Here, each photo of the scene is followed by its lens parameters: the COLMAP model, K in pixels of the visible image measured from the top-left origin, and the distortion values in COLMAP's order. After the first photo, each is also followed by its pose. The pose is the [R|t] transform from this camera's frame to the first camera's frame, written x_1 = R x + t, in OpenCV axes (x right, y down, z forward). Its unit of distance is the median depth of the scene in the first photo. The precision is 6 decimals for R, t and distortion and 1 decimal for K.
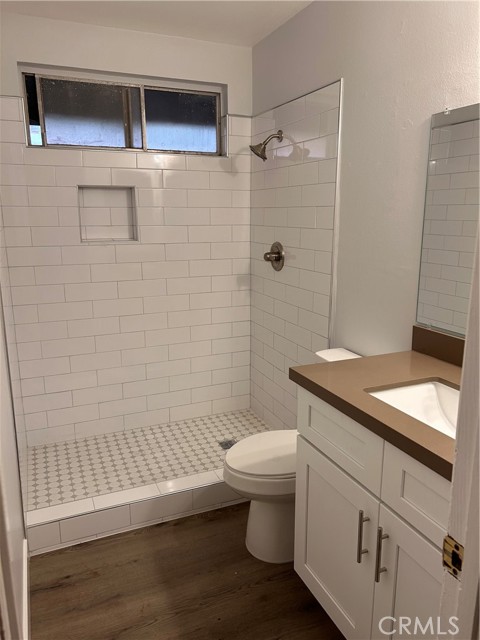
lens RADIAL K [[487.2, 0, 239.1], [0, 487.2, 324.9], [0, 0, 1]] dist [0.100995, -0.097997]
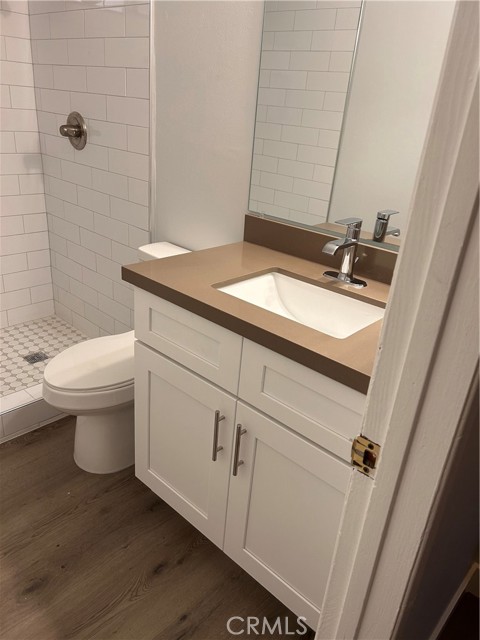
lens RADIAL K [[487.2, 0, 239.1], [0, 487.2, 324.9], [0, 0, 1]] dist [0.100995, -0.097997]
pose [[0.914129, -0.103000, 0.392121, -0.047394], [0.018592, 0.976822, 0.213244, 0.007334], [-0.404996, -0.187642, 0.894857, 0.113772]]
